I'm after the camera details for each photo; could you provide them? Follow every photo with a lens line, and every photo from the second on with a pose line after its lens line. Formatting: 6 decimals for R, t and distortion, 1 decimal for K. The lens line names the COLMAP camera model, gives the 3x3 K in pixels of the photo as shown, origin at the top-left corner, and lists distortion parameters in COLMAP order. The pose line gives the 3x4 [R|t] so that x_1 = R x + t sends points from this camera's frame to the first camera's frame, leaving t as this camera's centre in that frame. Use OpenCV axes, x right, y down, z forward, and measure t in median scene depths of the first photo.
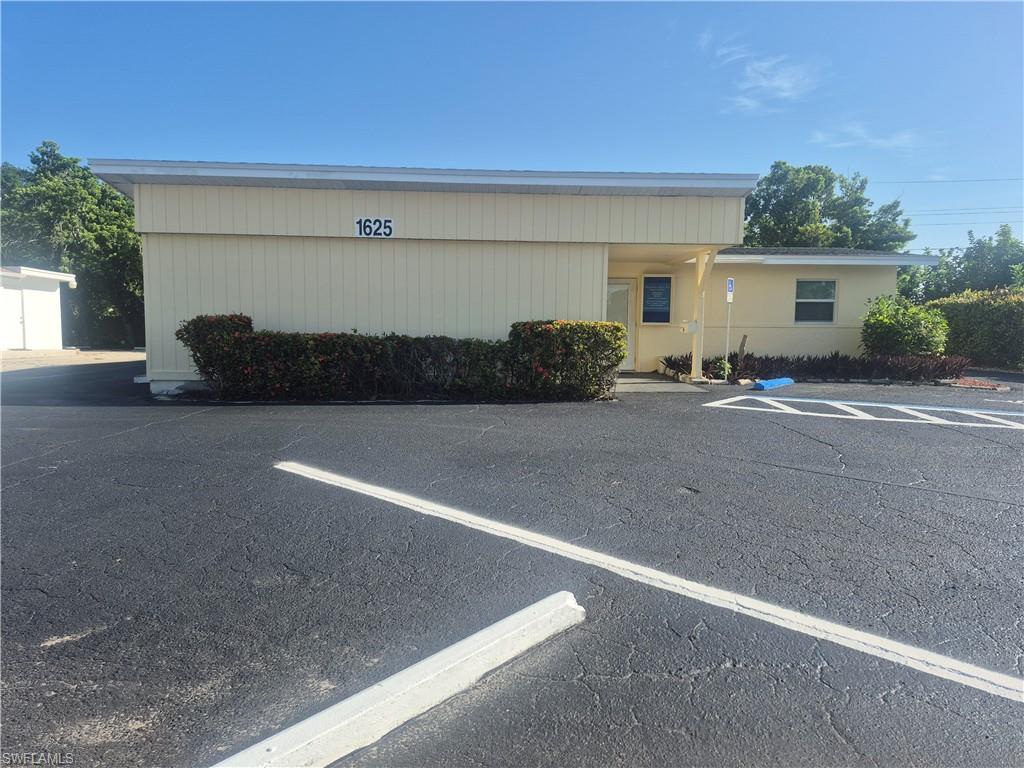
lens RADIAL K [[711.0, 0, 511.5], [0, 711.0, 383.5], [0, 0, 1]] dist [0.011387, -0.002071]
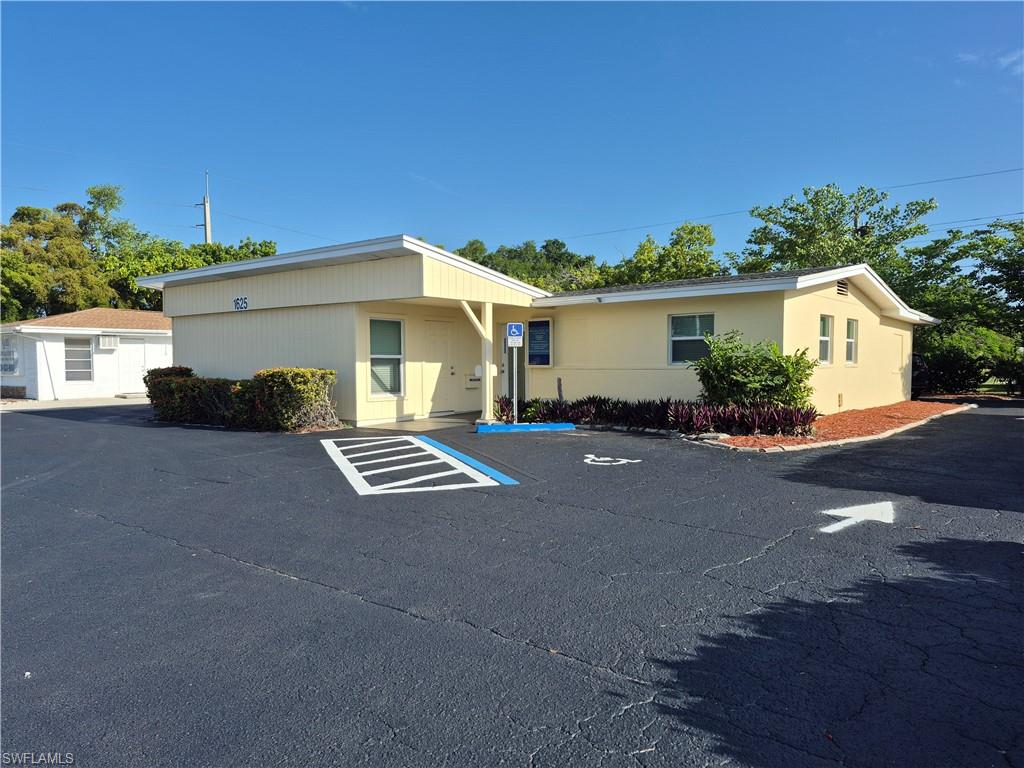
lens RADIAL K [[711.0, 0, 510.7], [0, 711.0, 387.0], [0, 0, 1]] dist [0.011387, -0.002071]
pose [[0.774630, 0.006422, -0.632382, 0.884063], [-0.036297, 0.998752, -0.034319, -0.019443], [0.631372, 0.049538, 0.773896, 0.201731]]
